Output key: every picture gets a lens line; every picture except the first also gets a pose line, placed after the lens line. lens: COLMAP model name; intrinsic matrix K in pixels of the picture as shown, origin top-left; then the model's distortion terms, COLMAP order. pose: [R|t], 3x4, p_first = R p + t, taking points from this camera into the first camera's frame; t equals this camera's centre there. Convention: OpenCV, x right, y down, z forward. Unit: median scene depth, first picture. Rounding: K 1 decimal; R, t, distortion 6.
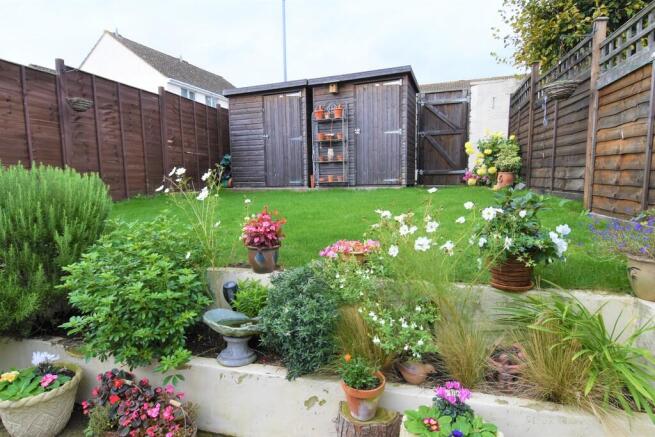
lens RADIAL K [[345.0, 0, 327.2], [0, 345.0, 216.8], [0, 0, 1]] dist [0.001255, -0.000960]
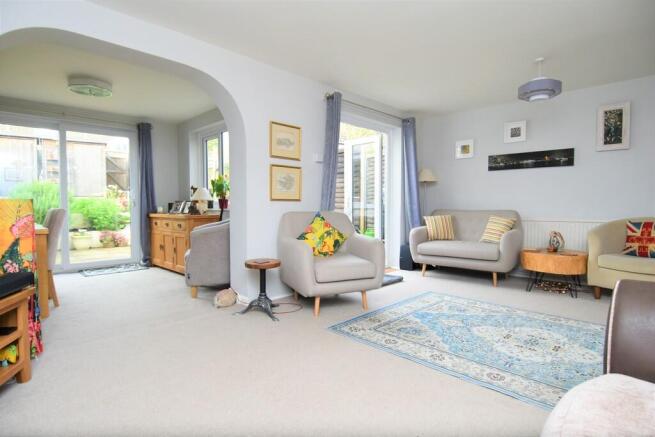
lens RADIAL K [[345.0, 0, 323.5], [0, 345.0, 221.0], [0, 0, 1]] dist [0.001255, -0.000960]
pose [[0.482830, -0.032735, 0.875102, -0.867582], [0.089138, 0.995948, -0.011926, 0.175883], [-0.871166, 0.083763, 0.483791, -1.016766]]
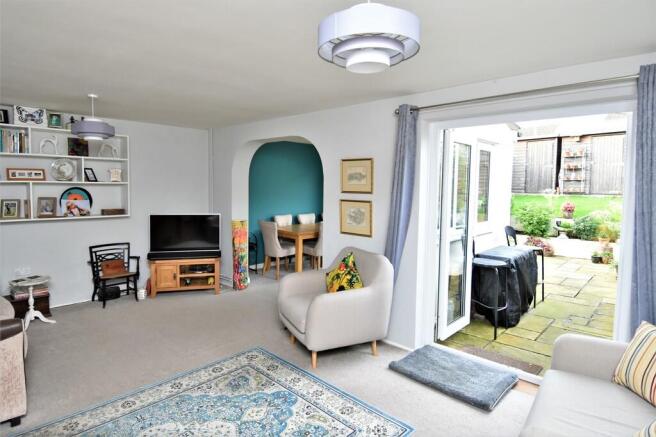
lens RADIAL K [[376.7, 0, 313.5], [0, 376.7, 204.0], [0, 0, 1]] dist [-0.005401, -0.001202]
pose [[0.876829, 0.045971, -0.478600, -0.220071], [-0.069556, 0.997076, -0.031658, 0.109388], [0.475745, 0.061048, 0.877462, -1.248247]]
